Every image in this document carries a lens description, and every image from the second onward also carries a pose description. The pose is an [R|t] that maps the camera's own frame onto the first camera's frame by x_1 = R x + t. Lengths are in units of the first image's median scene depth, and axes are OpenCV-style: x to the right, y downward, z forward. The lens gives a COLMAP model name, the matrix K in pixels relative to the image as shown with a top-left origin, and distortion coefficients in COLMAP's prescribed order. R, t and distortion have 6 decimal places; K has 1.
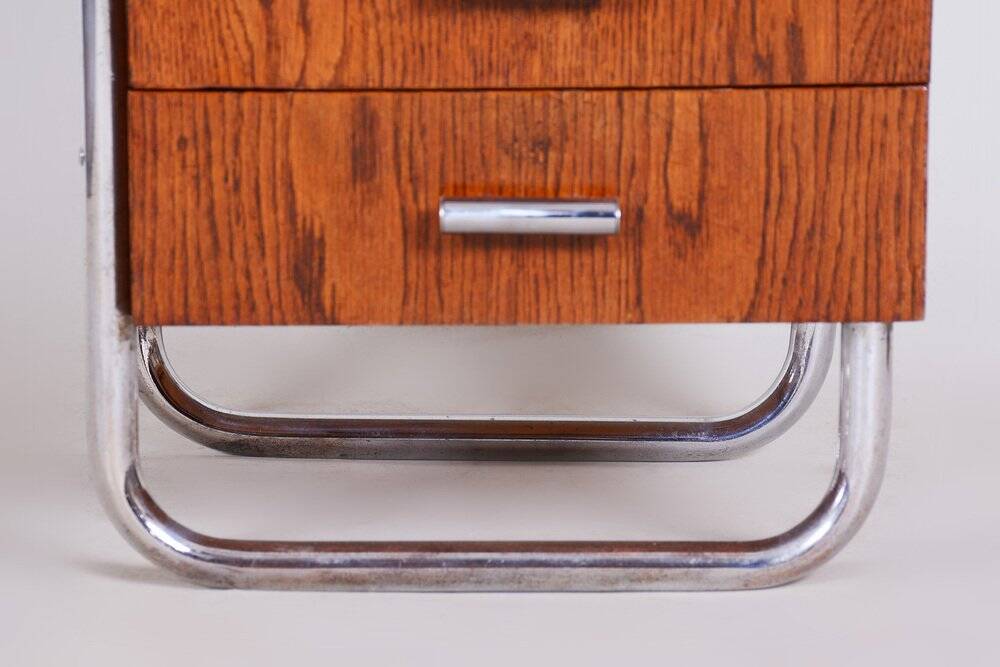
lens RADIAL K [[5033.1, 0, 500.0], [0, 5033.1, 333.5], [0, 0, 1]] dist [1.694973, -10.404903]
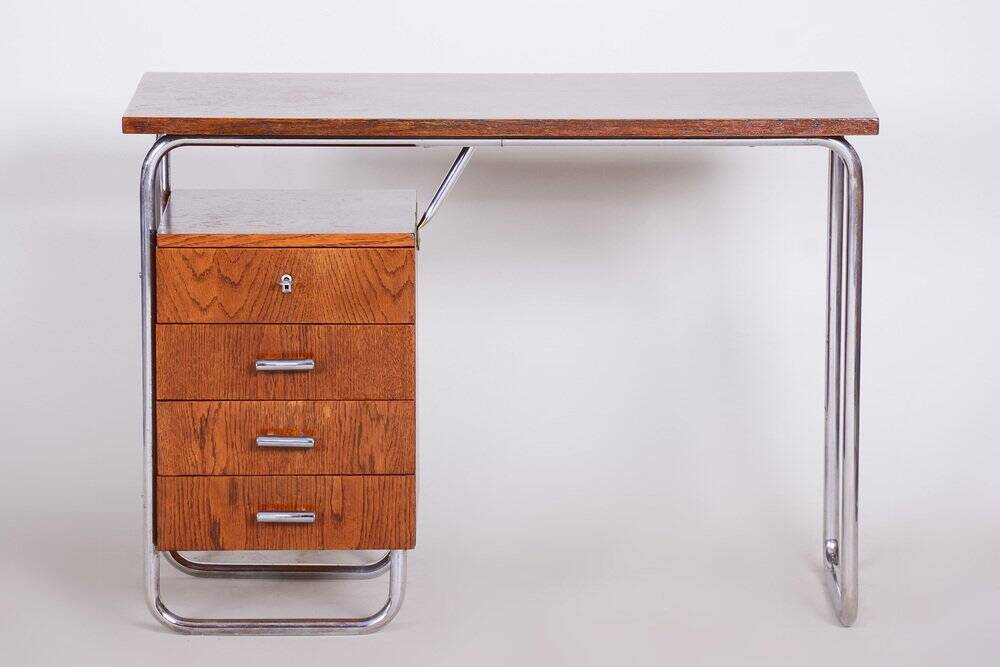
lens RADIAL K [[5033.1, 0, 500.0], [0, 5033.1, 333.5], [0, 0, 1]] dist [1.694973, -10.404903]
pose [[0.999890, 0.005449, -0.013795, 0.178760], [-0.005022, 0.999513, 0.030803, -0.231036], [0.013956, -0.030730, 0.999430, -2.095640]]
